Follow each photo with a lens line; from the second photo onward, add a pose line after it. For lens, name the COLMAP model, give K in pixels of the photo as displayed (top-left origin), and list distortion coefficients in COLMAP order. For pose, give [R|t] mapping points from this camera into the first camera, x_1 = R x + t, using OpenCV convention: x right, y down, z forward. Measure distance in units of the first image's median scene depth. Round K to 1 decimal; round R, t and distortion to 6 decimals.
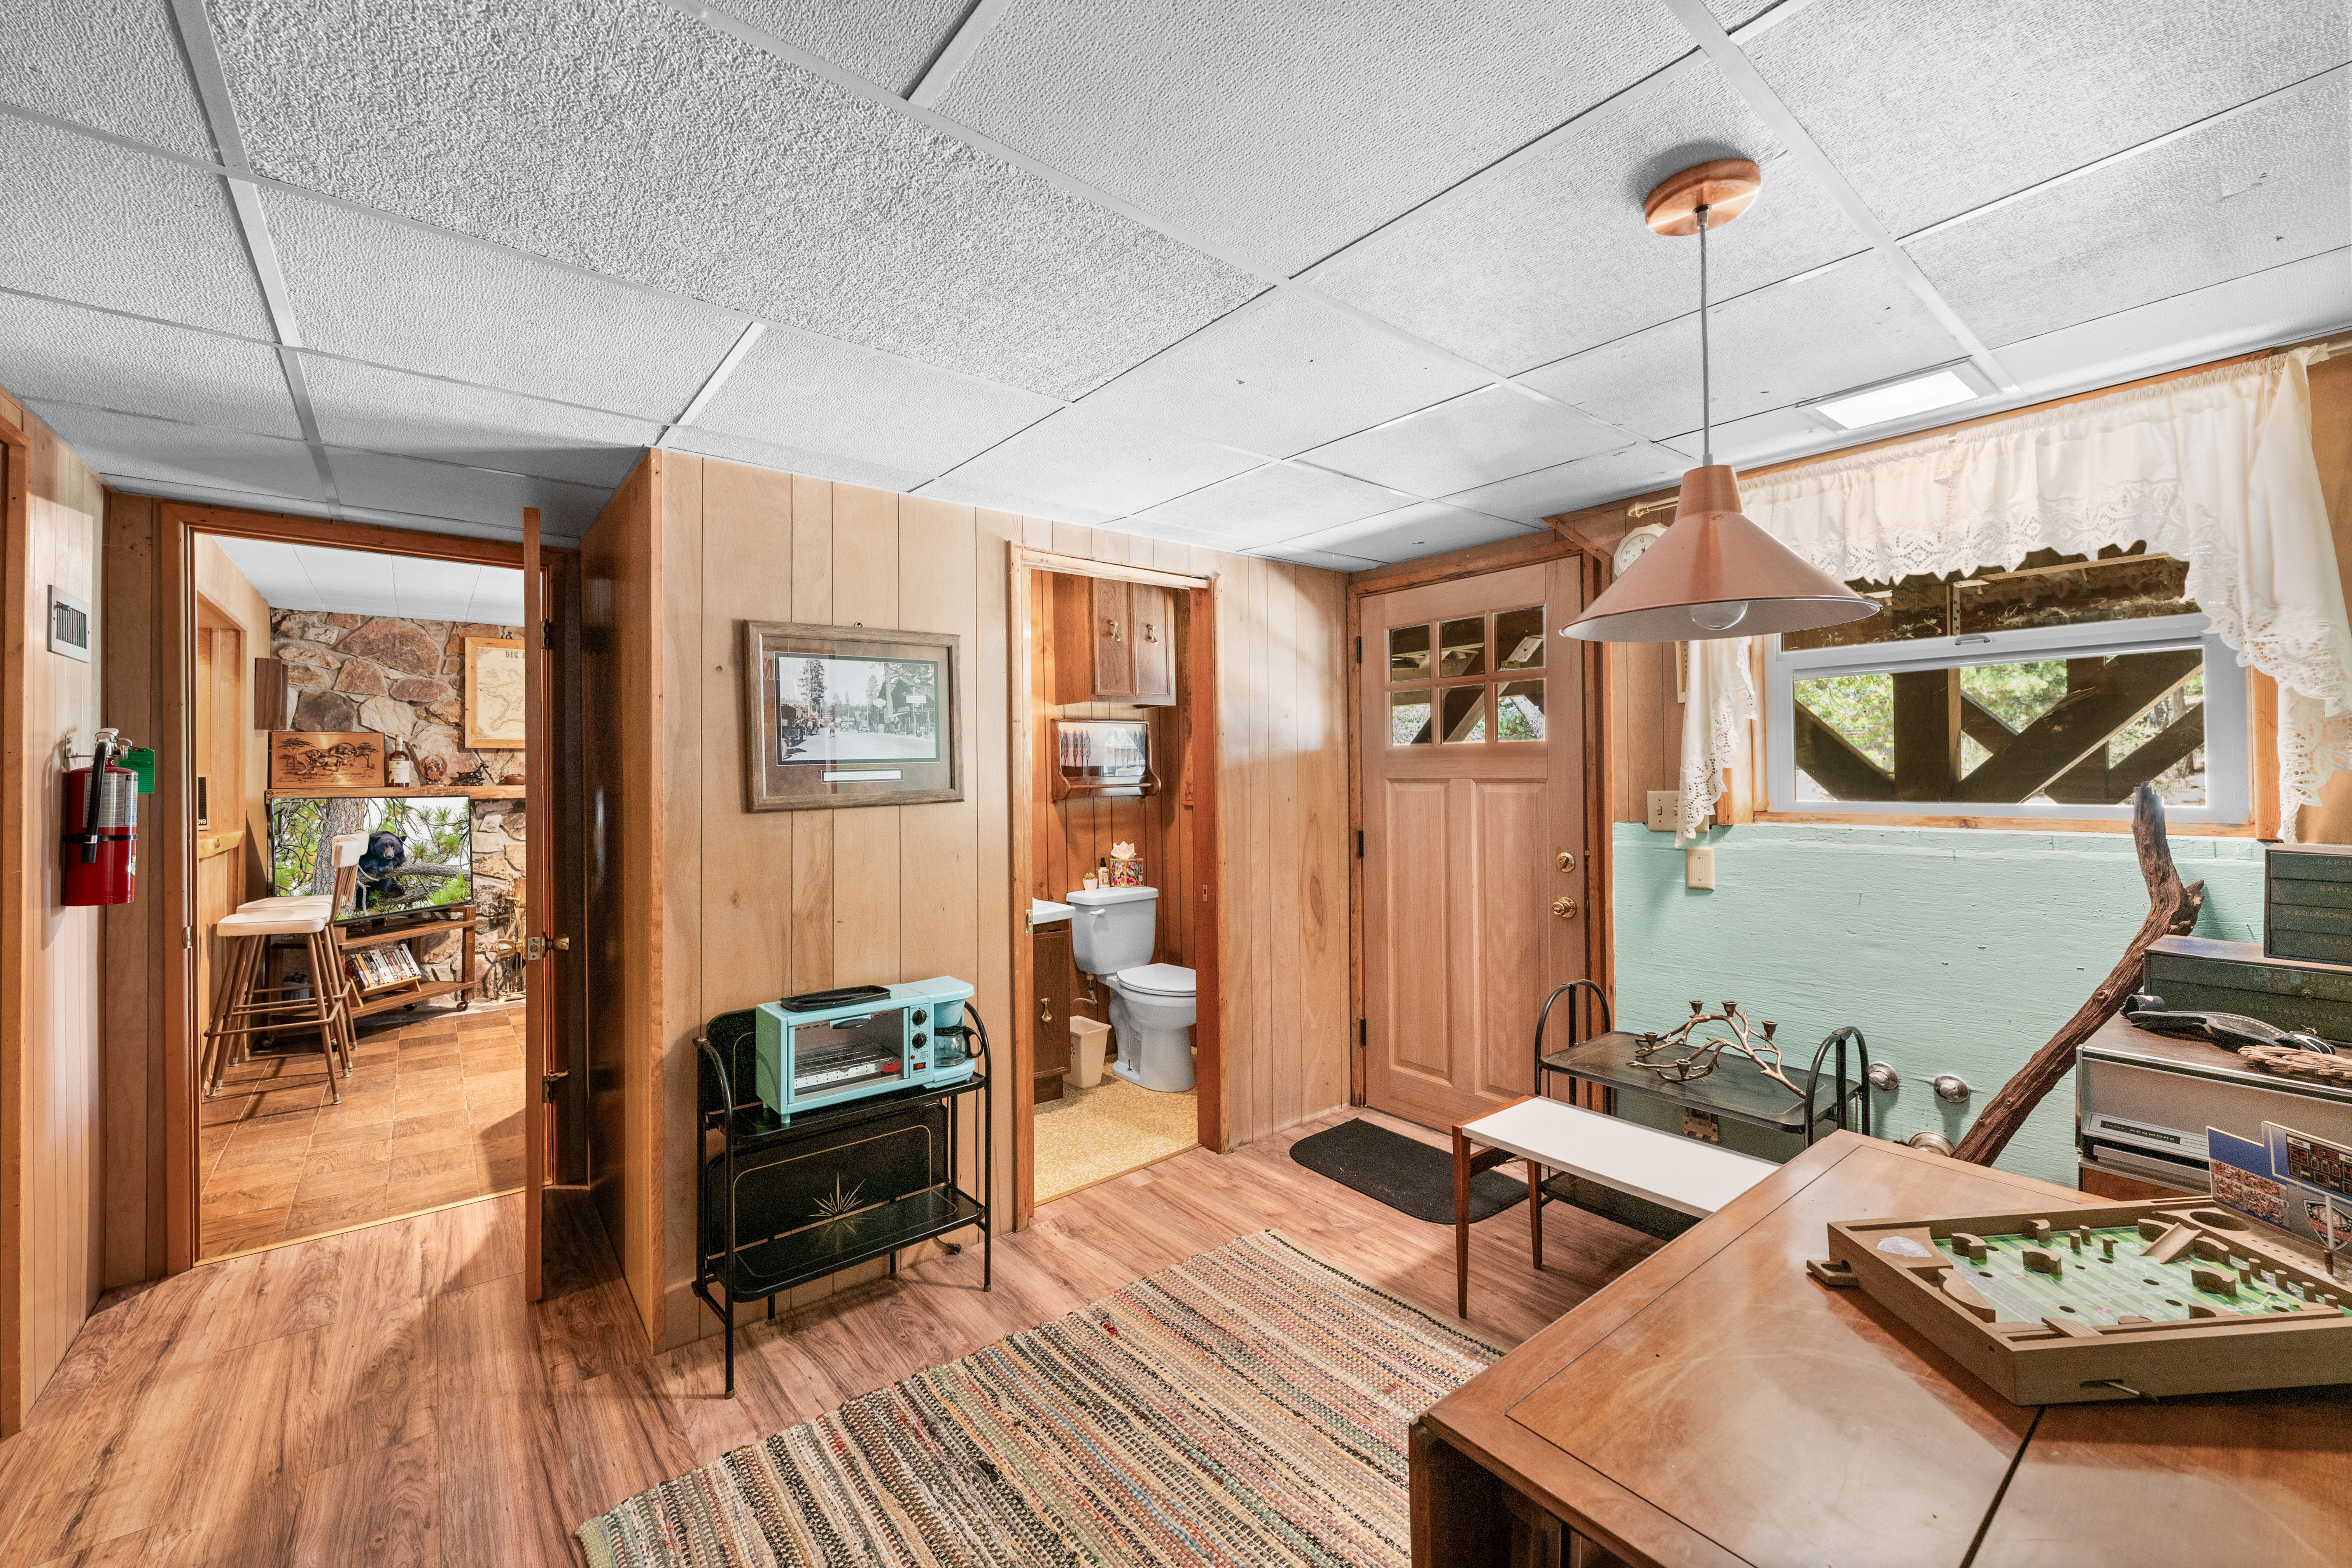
lens RADIAL K [[942.9, 0, 1170.0], [0, 942.9, 759.0], [0, 0, 1]] dist [0.001555, -0.000355]
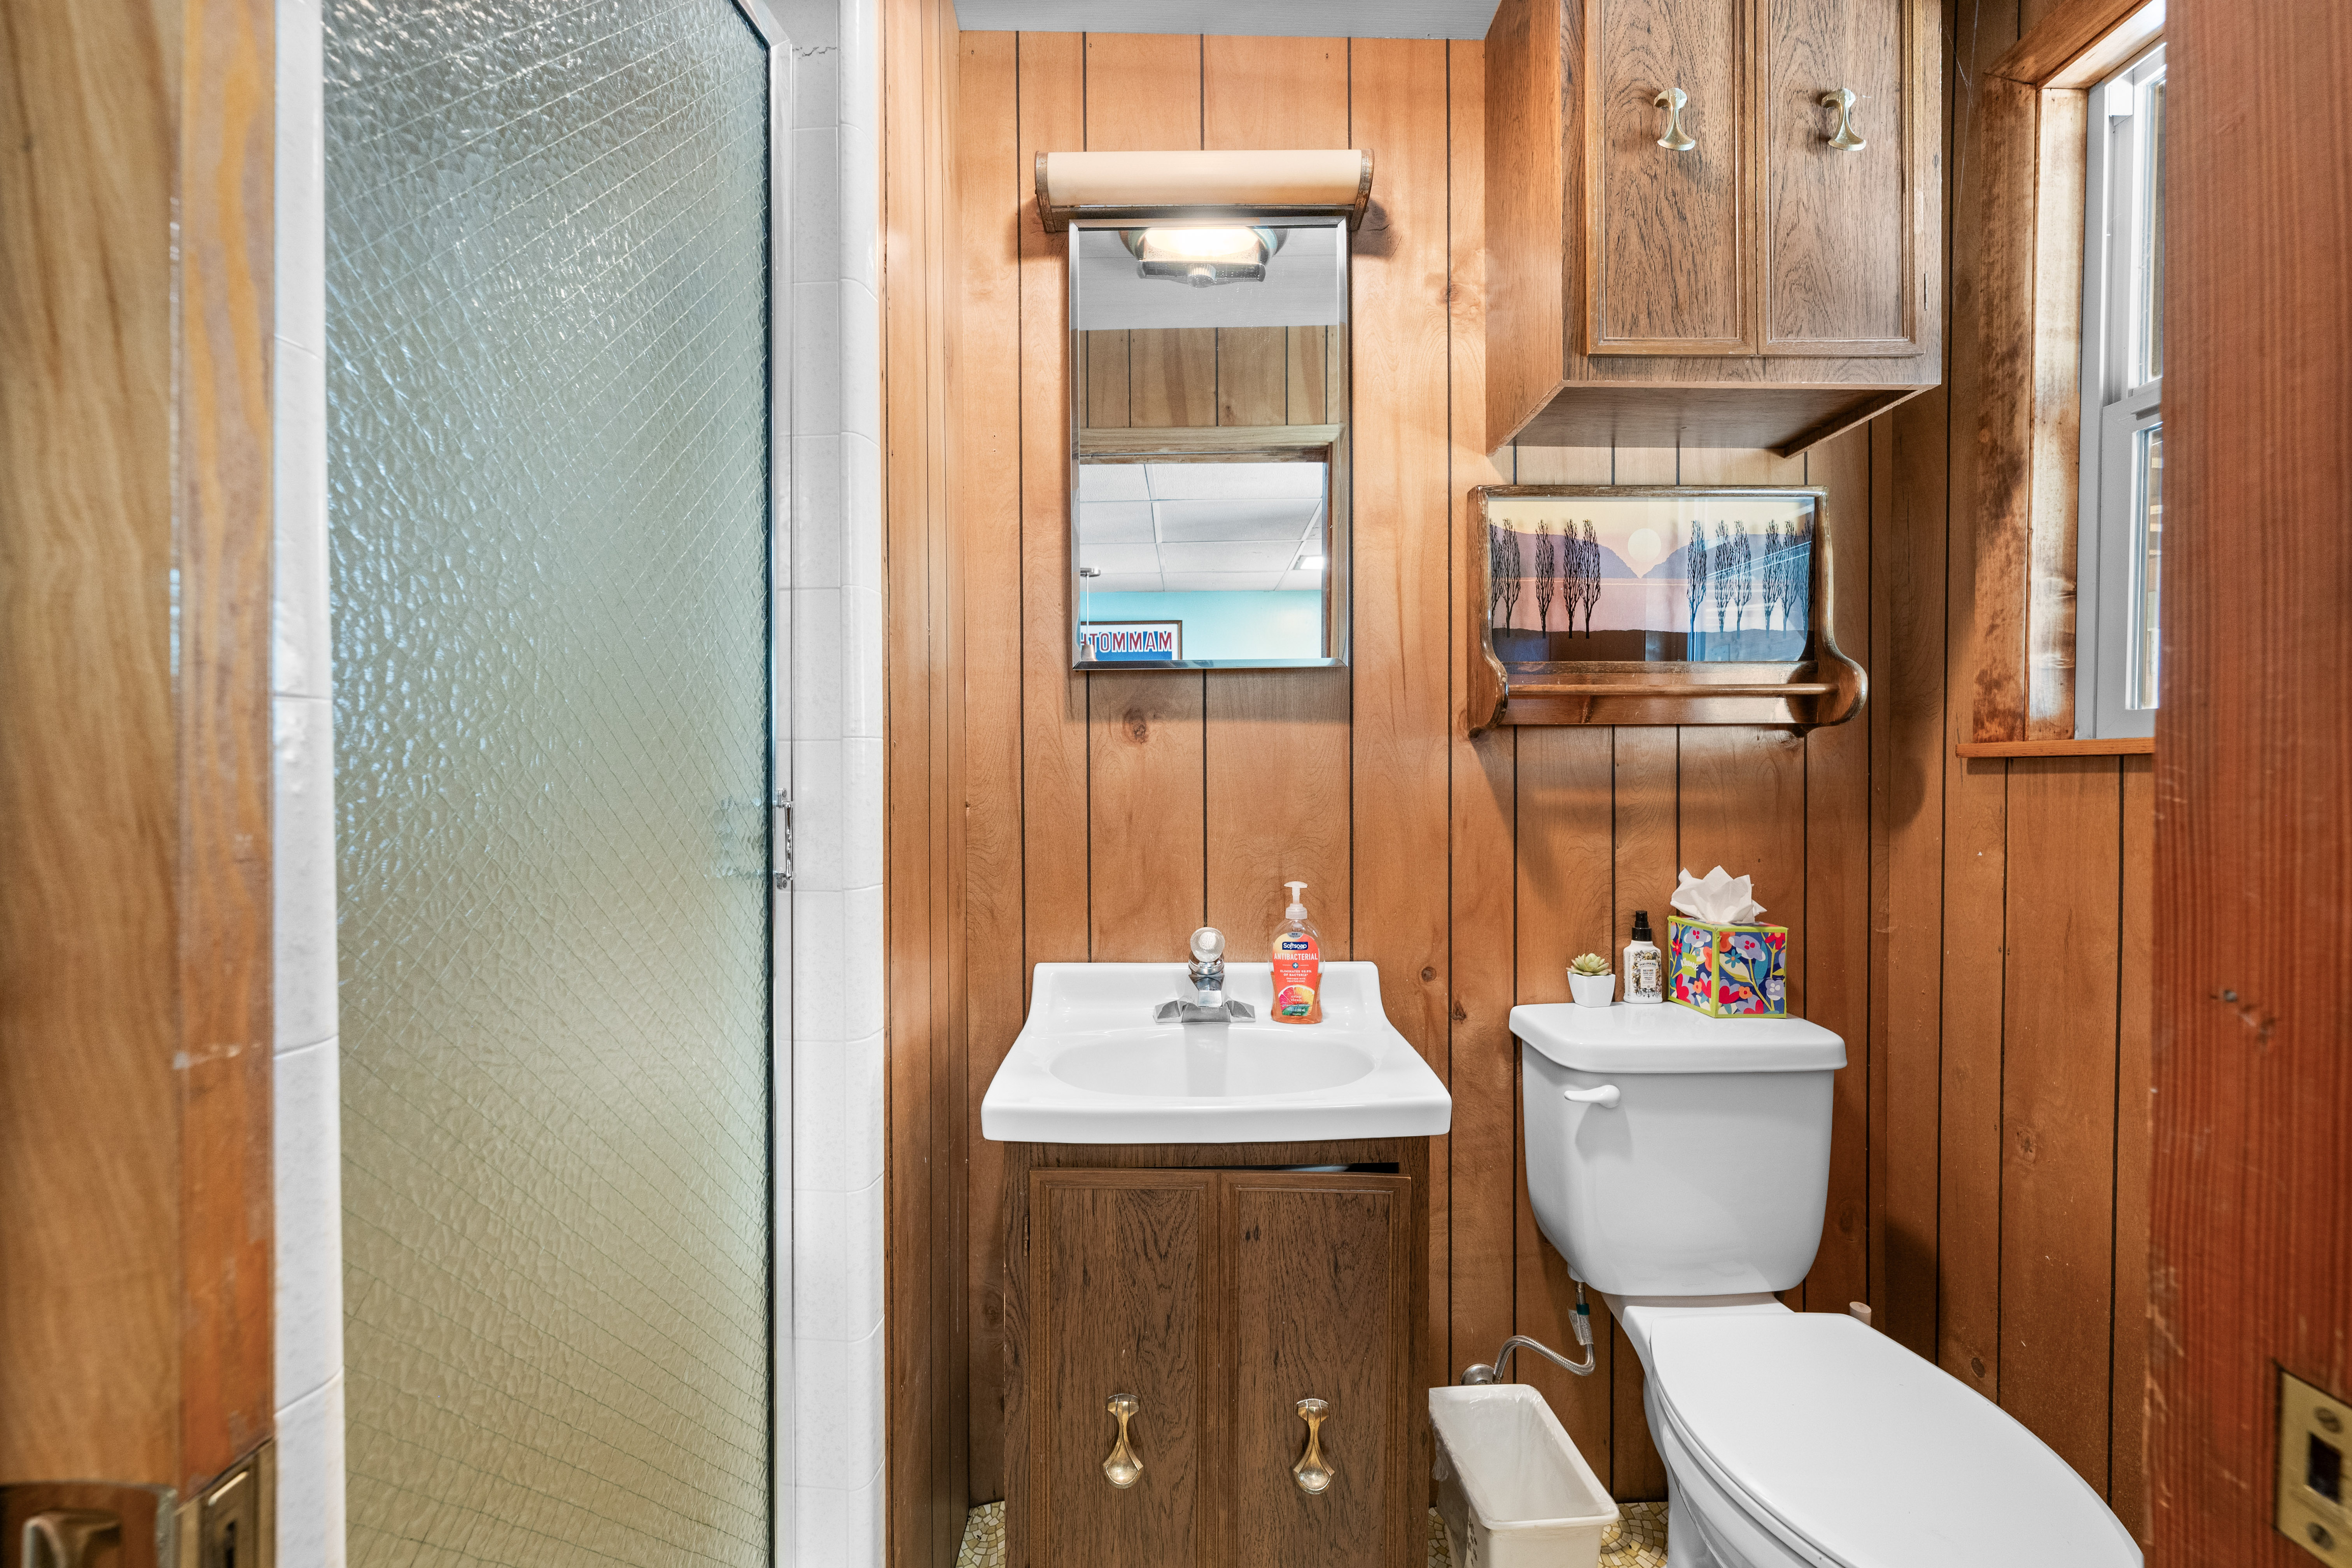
lens RADIAL K [[942.9, 0, 1167.8], [0, 942.9, 797.0], [0, 0, 1]] dist [0.001555, -0.000355]
pose [[0.785080, 0.022985, -0.618968, 0.001928], [-0.007545, 0.999592, 0.027550, 0.057402], [0.619348, -0.016958, 0.784933, 0.645928]]
